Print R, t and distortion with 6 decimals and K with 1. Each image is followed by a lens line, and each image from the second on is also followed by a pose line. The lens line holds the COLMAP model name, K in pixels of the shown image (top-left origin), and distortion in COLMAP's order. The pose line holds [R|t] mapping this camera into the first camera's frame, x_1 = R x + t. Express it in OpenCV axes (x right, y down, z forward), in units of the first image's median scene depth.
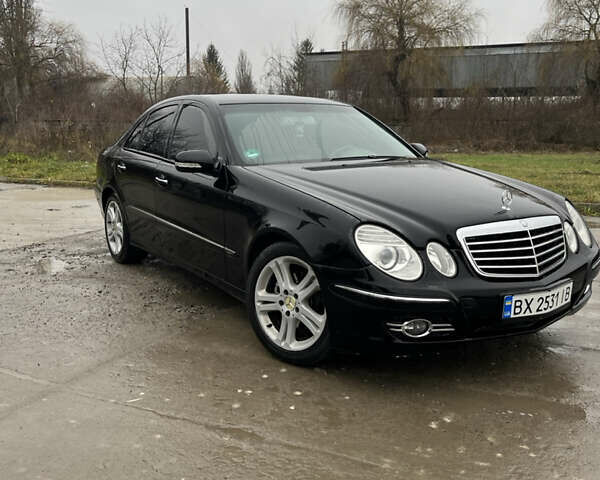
lens RADIAL K [[565.4, 0, 301.5], [0, 565.4, 247.7], [0, 0, 1]] dist [0.024186, -0.017474]
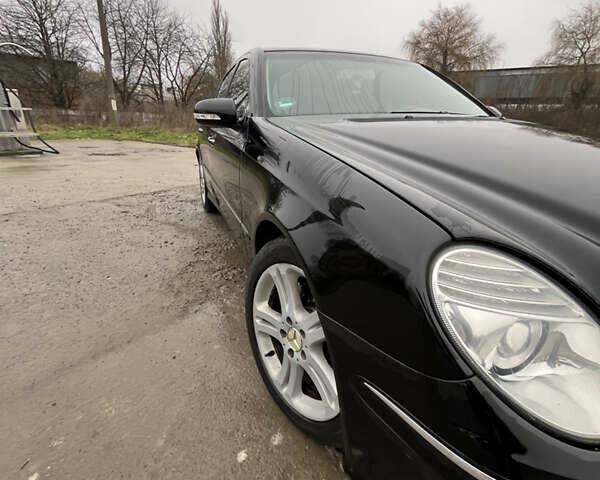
lens RADIAL K [[315.2, 0, 304.8], [0, 315.2, 241.6], [0, 0, 1]] dist [-0.002611, -0.001851]
pose [[0.978854, 0.088471, -0.184439, 0.043580], [-0.058703, 0.985202, 0.161032, -0.060683], [0.195957, -0.146799, 0.969562, 0.680065]]
